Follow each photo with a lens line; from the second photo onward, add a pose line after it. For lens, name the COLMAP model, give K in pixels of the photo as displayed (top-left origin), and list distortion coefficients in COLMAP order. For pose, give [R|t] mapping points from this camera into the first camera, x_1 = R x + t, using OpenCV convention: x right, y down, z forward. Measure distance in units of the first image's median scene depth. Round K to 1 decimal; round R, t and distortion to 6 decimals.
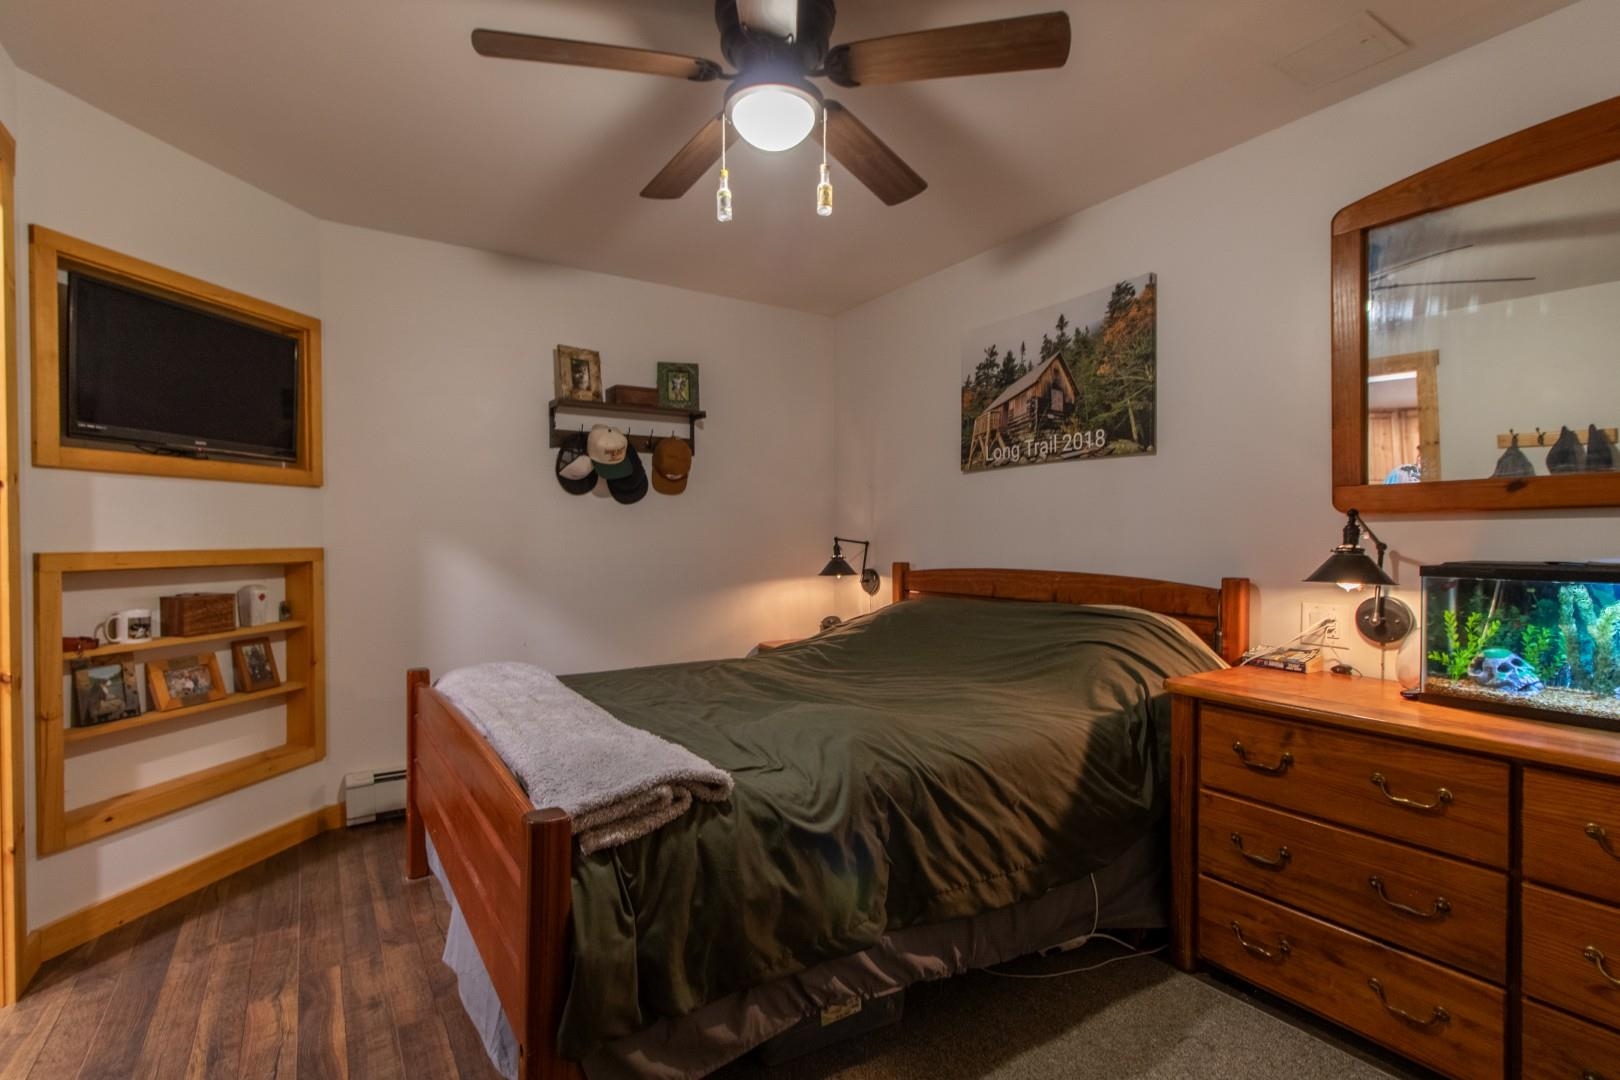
lens RADIAL K [[771.3, 0, 812.1], [0, 771.3, 547.0], [0, 0, 1]] dist [0.001263, -0.000124]
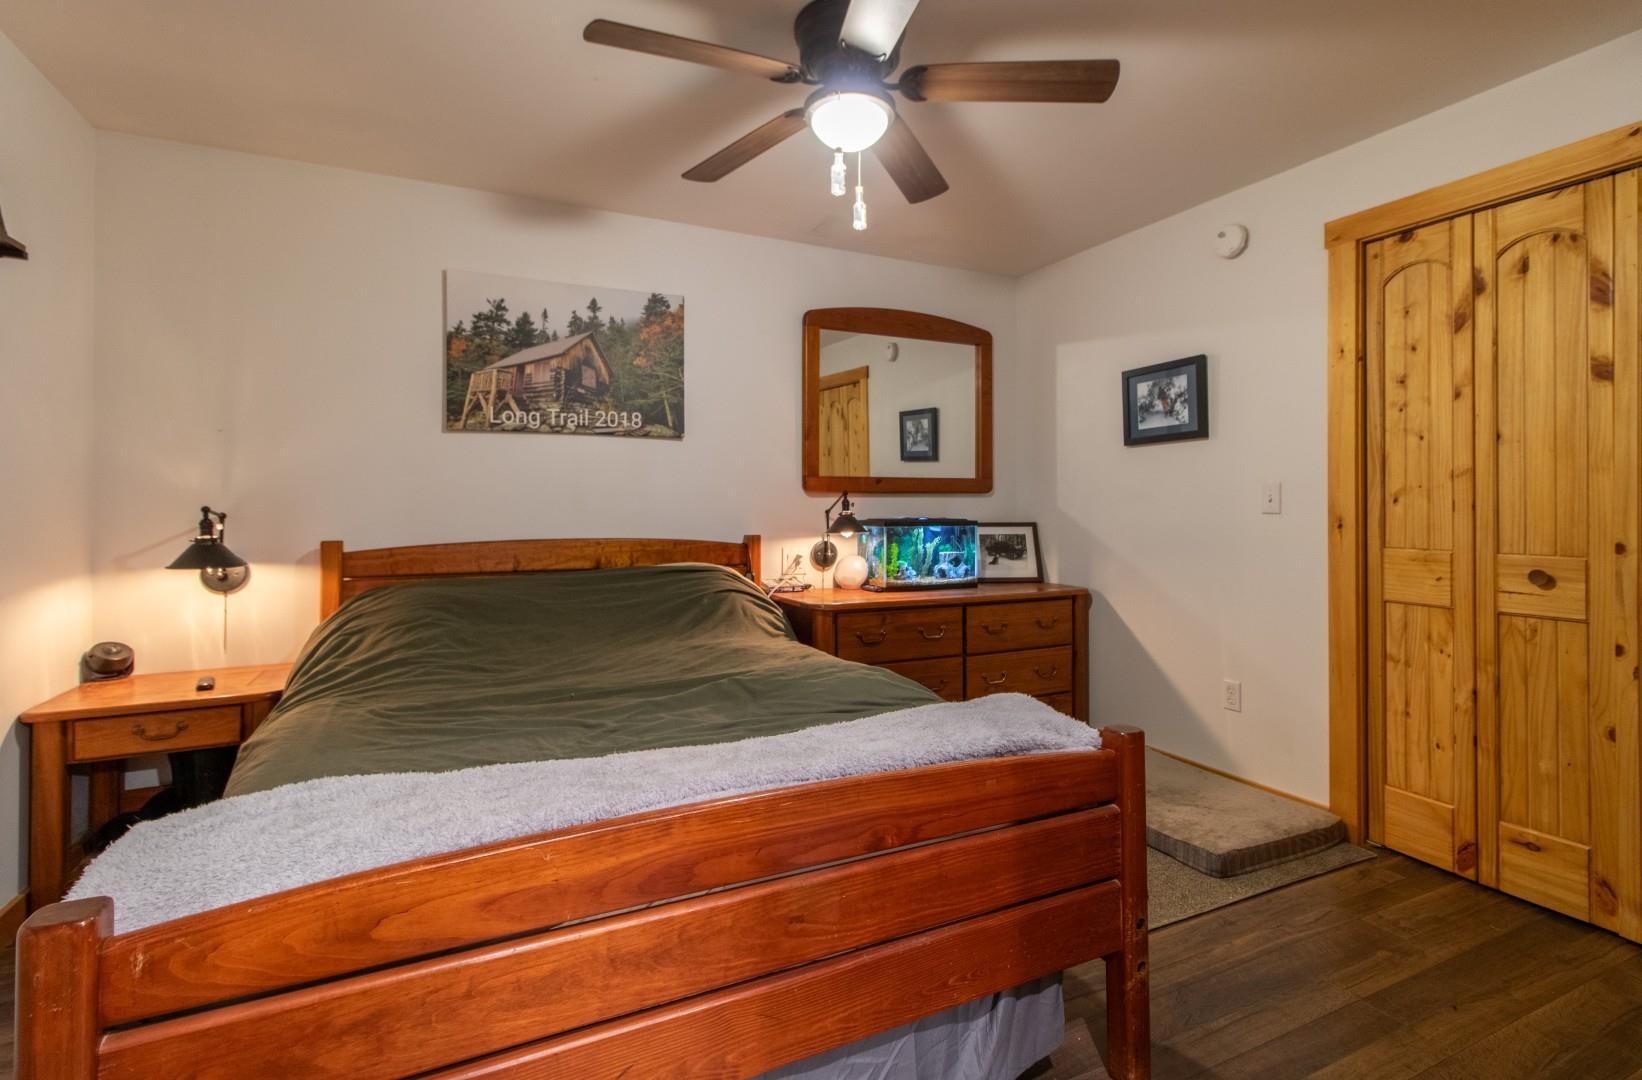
lens RADIAL K [[767.3, 0, 816.6], [0, 767.3, 505.0], [0, 0, 1]] dist [-0.001008, -0.000116]
pose [[0.129478, 0.008840, 0.991543, -0.684619], [0.016728, 0.999798, -0.011098, 0.002029], [-0.991441, 0.018023, 0.129304, 0.559941]]
